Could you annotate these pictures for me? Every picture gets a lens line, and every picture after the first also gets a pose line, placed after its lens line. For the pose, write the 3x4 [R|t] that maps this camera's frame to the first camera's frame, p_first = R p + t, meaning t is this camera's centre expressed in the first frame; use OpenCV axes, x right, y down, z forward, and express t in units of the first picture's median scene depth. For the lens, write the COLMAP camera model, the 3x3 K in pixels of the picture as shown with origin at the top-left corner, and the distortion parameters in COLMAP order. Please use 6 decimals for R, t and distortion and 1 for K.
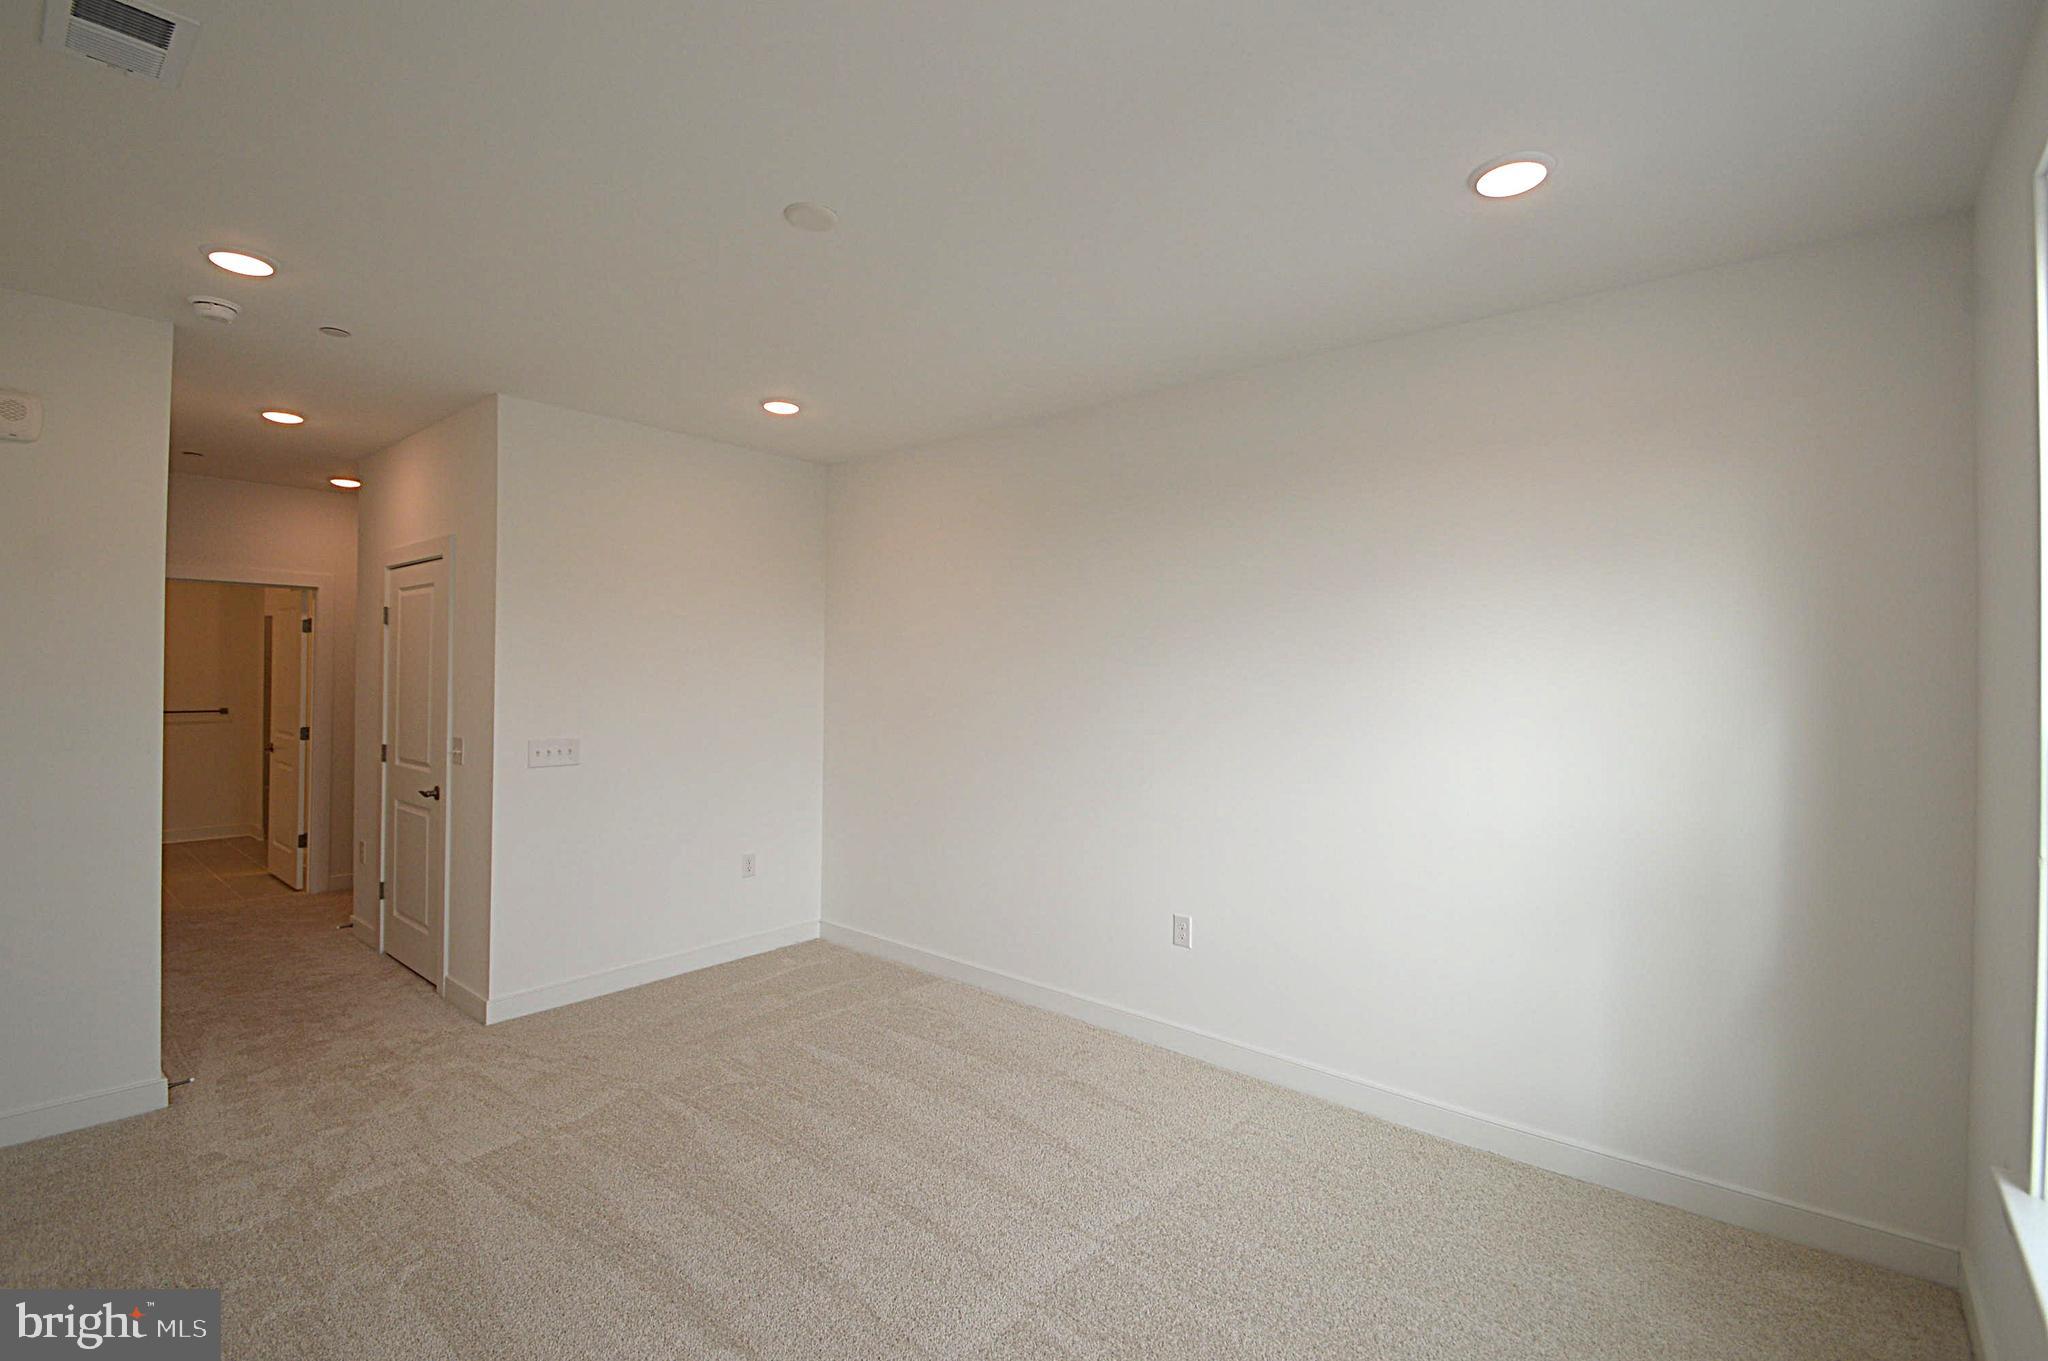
lens RADIAL K [[934.7, 0, 1034.3], [0, 934.7, 671.6], [0, 0, 1]] dist [0.011657, -0.016286]
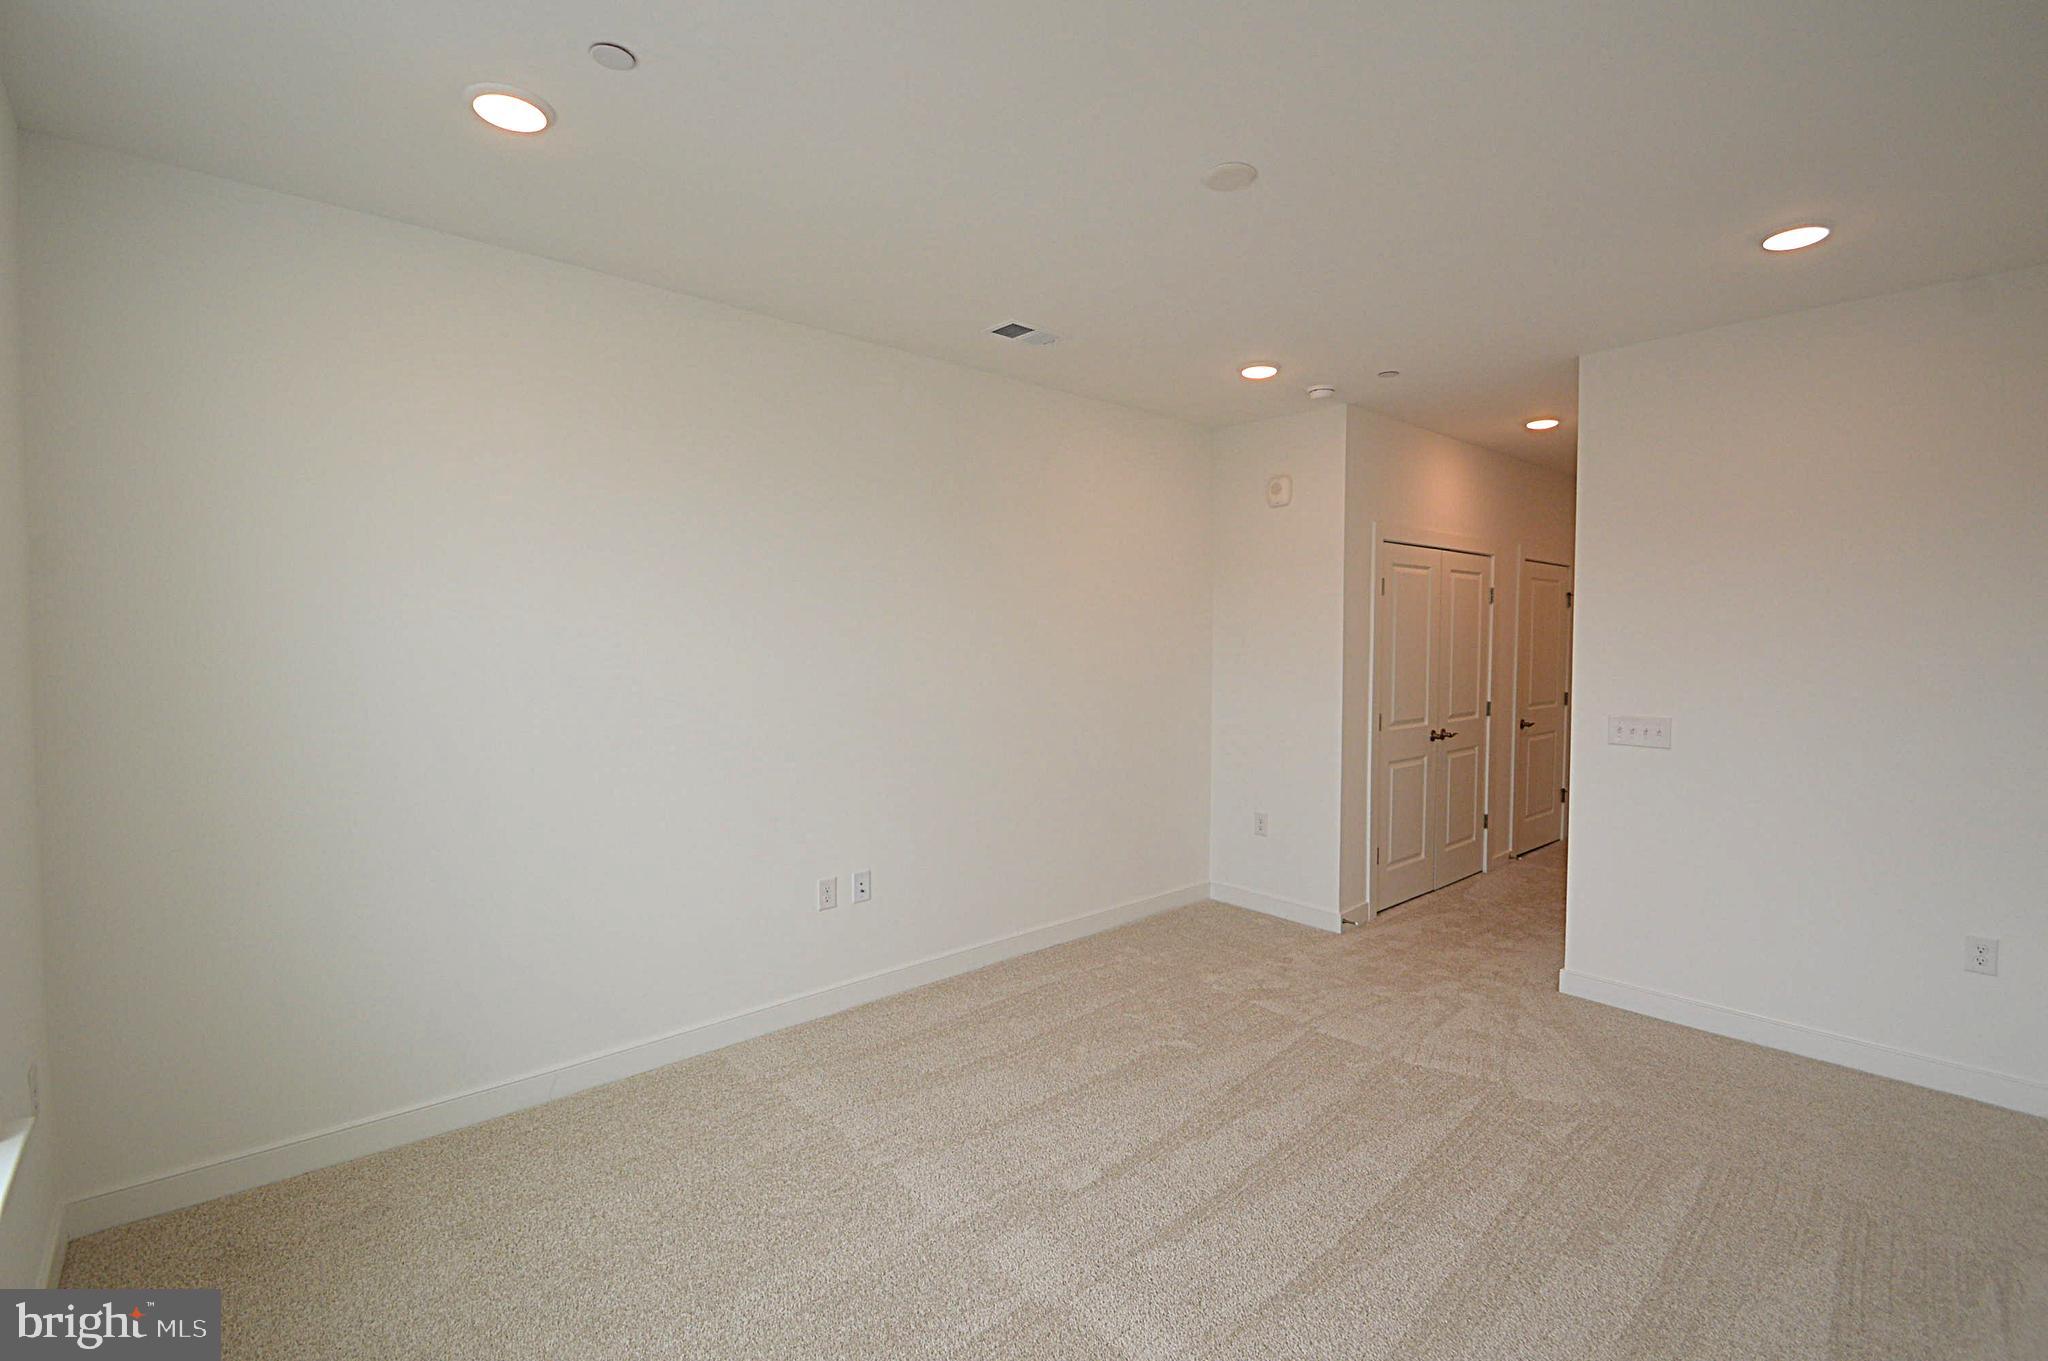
lens RADIAL K [[934.7, 0, 1036.4], [0, 934.7, 680.0], [0, 0, 1]] dist [0.011657, -0.016286]
pose [[-0.170072, 0.033784, -0.984852, 0.477069], [-0.005517, 0.999364, 0.035234, 0.009105], [0.985416, 0.011425, -0.169778, 0.596765]]
